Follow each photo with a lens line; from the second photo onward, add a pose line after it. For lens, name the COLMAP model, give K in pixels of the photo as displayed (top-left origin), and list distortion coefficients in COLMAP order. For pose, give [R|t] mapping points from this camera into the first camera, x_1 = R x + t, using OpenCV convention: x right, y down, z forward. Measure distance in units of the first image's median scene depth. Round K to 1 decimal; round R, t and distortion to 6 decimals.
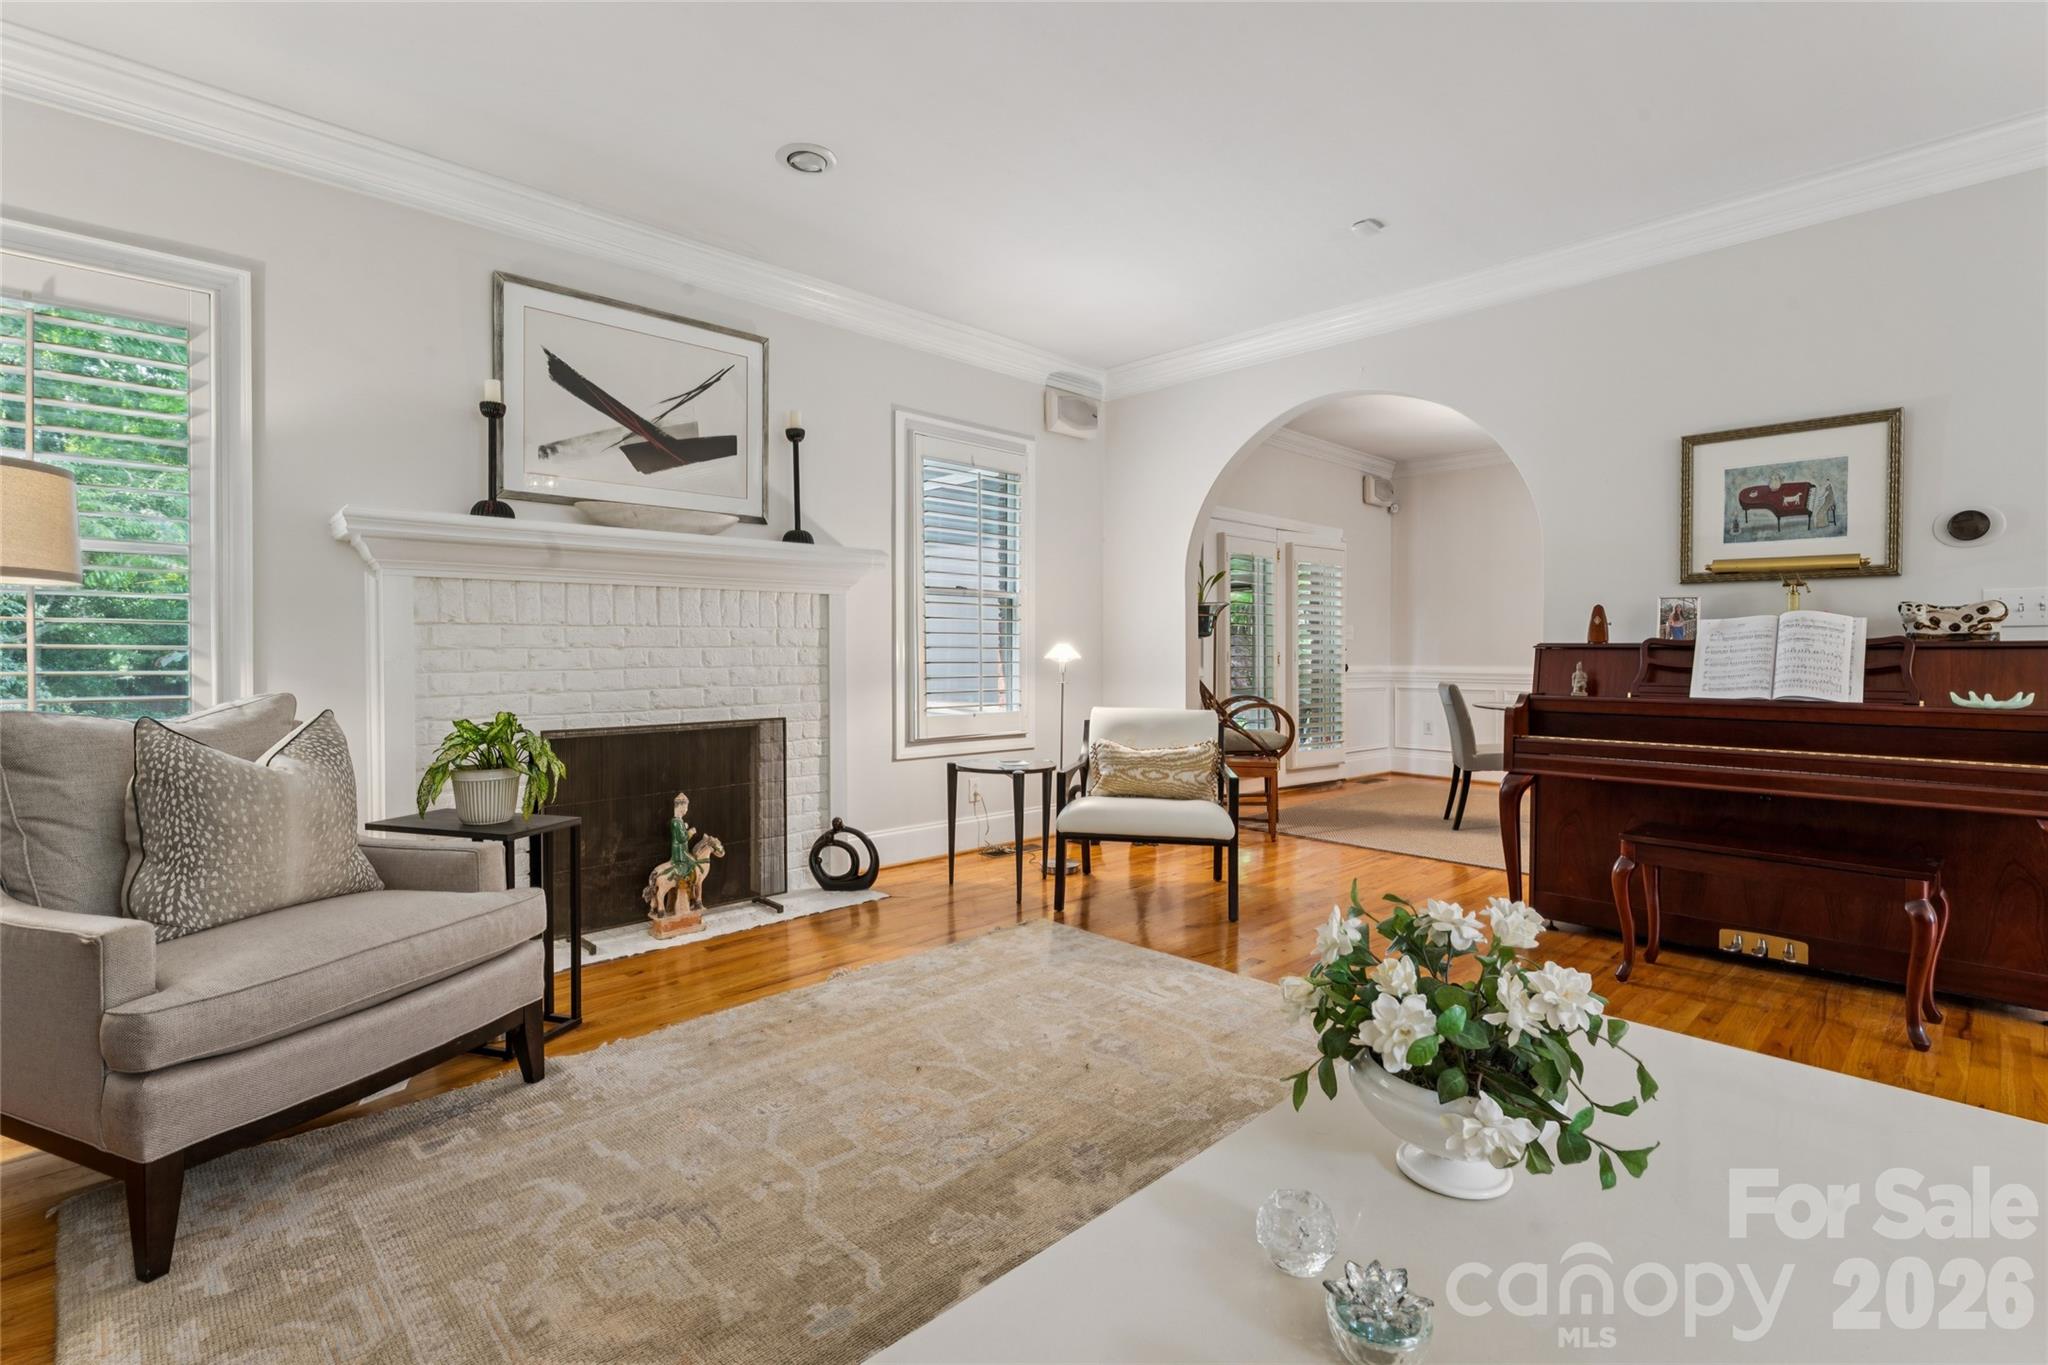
lens RADIAL K [[945.2, 0, 1026.1], [0, 945.2, 662.9], [0, 0, 1]] dist [-0.001783, -0.000705]
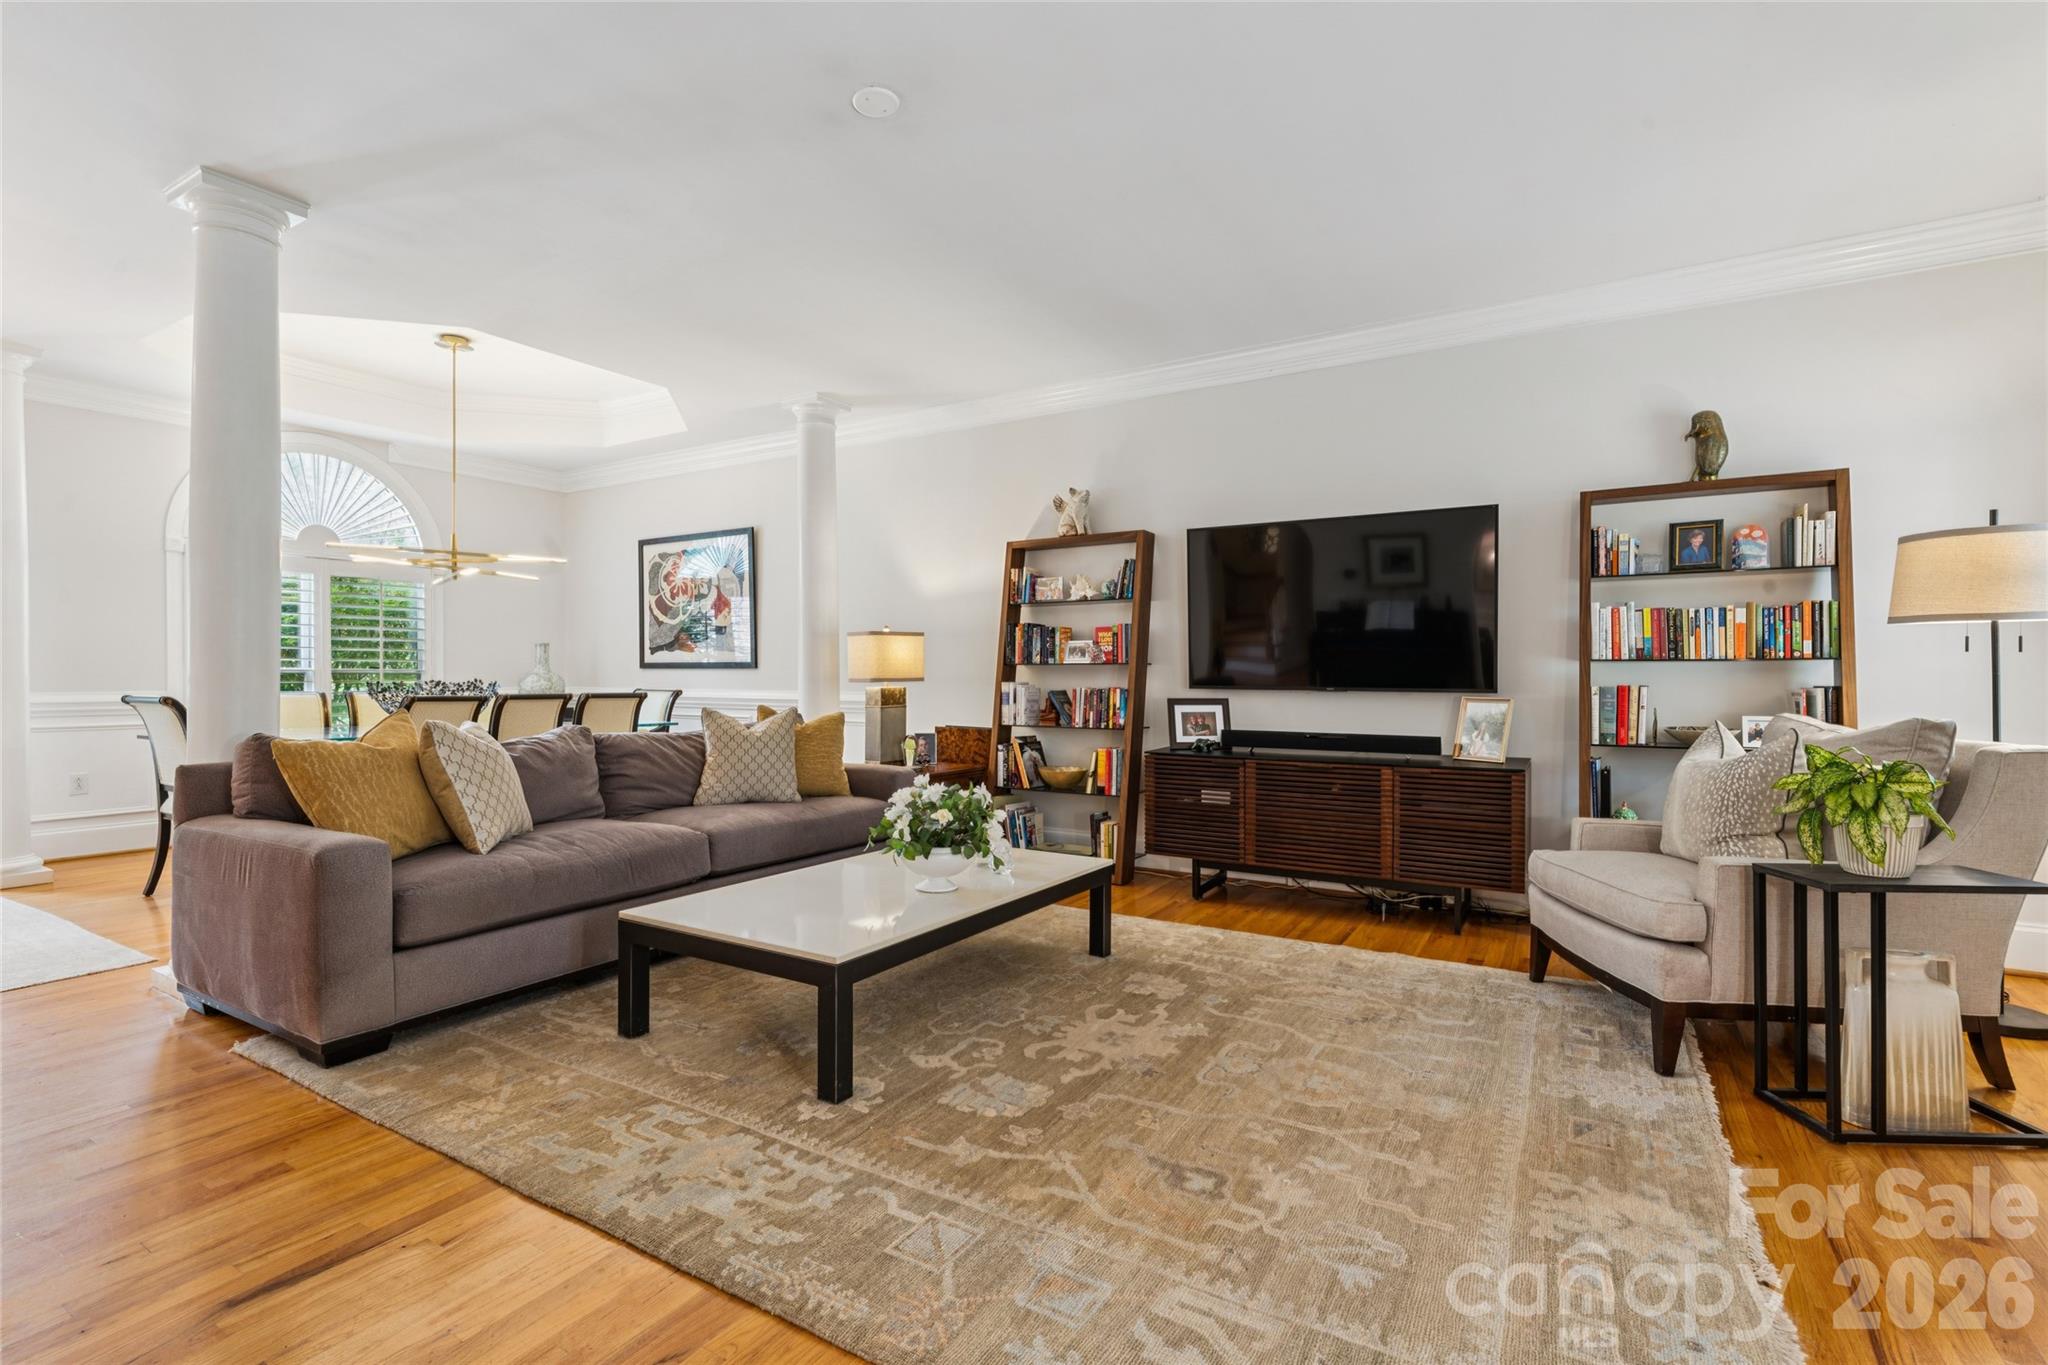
lens RADIAL K [[942.5, 0, 1026.7], [0, 942.5, 678.7], [0, 0, 1]] dist [-0.000615, 0.000862]
pose [[-0.967473, 0.001120, -0.252970, 0.302541], [-0.002291, 0.999910, 0.013189, -0.015821], [0.252962, 0.013340, -0.967384, 1.220775]]
